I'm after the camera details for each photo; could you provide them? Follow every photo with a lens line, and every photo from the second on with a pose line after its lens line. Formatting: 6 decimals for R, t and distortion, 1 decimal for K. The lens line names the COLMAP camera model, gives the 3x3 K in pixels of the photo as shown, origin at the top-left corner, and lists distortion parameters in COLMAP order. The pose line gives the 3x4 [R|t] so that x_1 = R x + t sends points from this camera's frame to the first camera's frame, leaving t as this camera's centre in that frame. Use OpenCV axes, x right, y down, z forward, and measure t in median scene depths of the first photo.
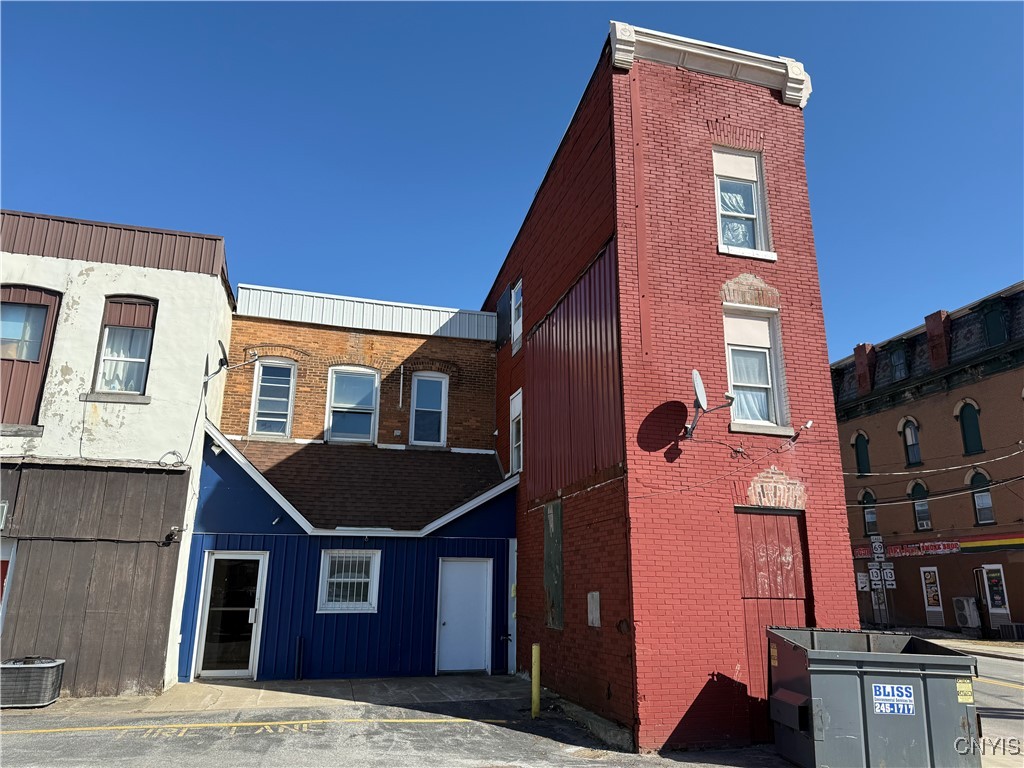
lens RADIAL K [[723.4, 0, 511.8], [0, 723.4, 391.8], [0, 0, 1]] dist [0.072593, -0.087649]
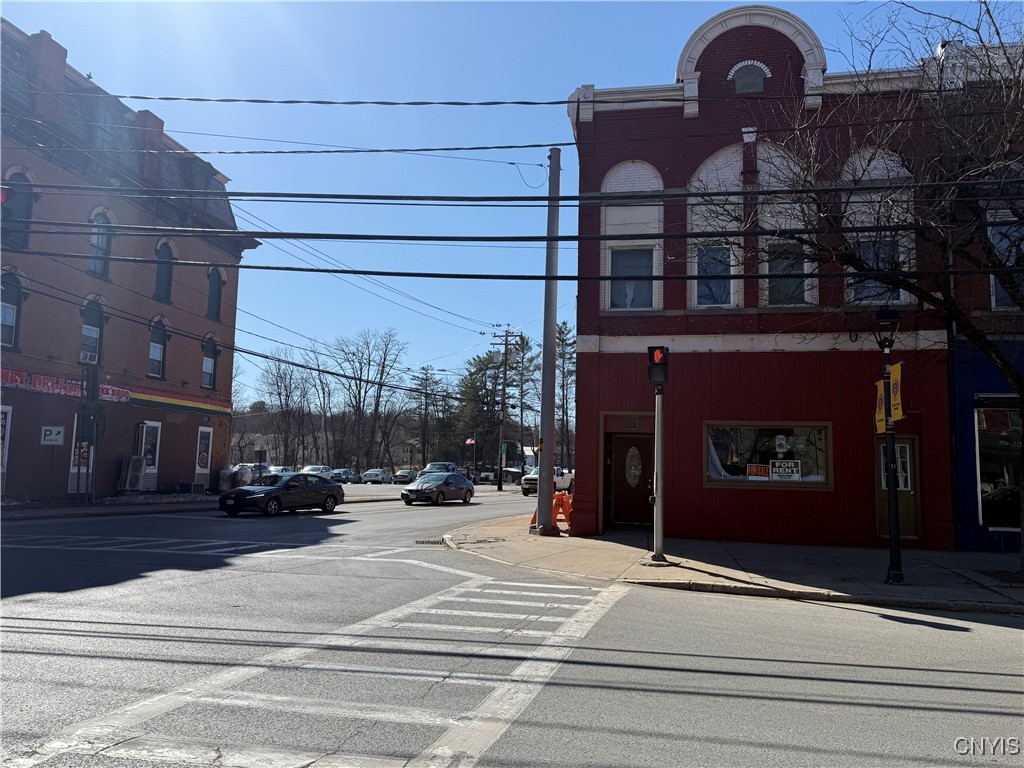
lens RADIAL K [[723.4, 0, 511.8], [0, 723.4, 391.8], [0, 0, 1]] dist [0.072593, -0.087649]
pose [[-0.910340, 0.016190, 0.413544, -0.118916], [-0.137093, 0.931023, -0.338233, 0.424922], [-0.390495, -0.364601, -0.845328, 1.527390]]
